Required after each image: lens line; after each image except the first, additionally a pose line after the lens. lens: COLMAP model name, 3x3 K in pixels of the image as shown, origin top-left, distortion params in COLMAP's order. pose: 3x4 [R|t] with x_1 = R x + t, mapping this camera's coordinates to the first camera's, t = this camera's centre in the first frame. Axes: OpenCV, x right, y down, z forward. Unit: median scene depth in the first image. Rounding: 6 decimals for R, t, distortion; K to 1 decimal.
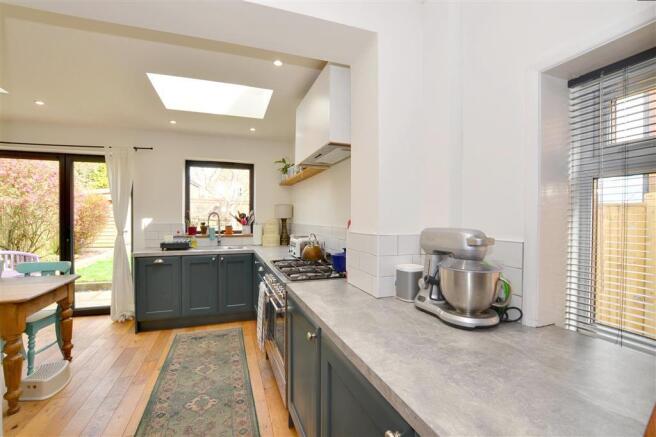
lens RADIAL K [[289.1, 0, 325.2], [0, 289.1, 218.2], [0, 0, 1]] dist [-0.027841, 0.002588]
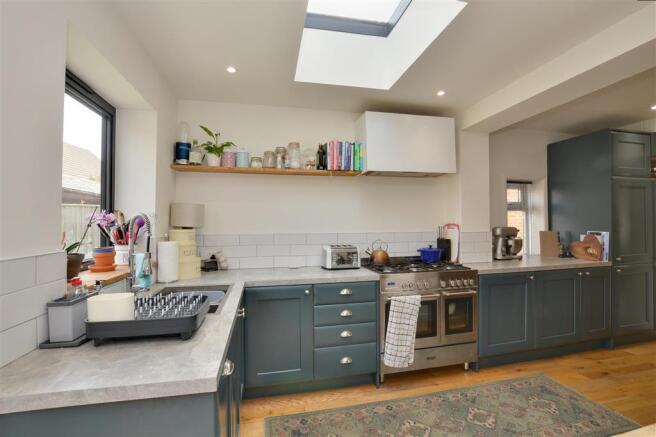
lens RADIAL K [[289.1, 0, 326.9], [0, 289.1, 220.3], [0, 0, 1]] dist [-0.027841, 0.002588]
pose [[0.117521, 0.001275, 0.993070, -1.153492], [0.003795, 0.999991, -0.001733, -0.018178], [-0.993063, 0.003972, 0.117515, 1.113169]]
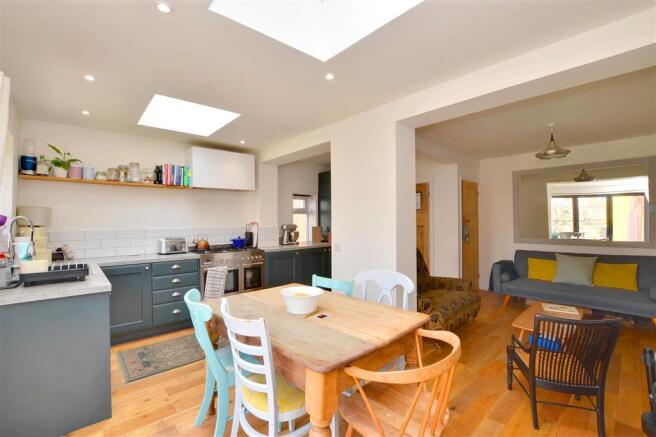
lens RADIAL K [[289.1, 0, 326.4], [0, 289.1, 218.5], [0, 0, 1]] dist [-0.027841, 0.002588]
pose [[-0.391979, 0.005233, 0.919959, -1.797941], [0.004590, 0.999982, -0.003733, -0.019278], [-0.919963, 0.002759, -0.391997, 1.036031]]
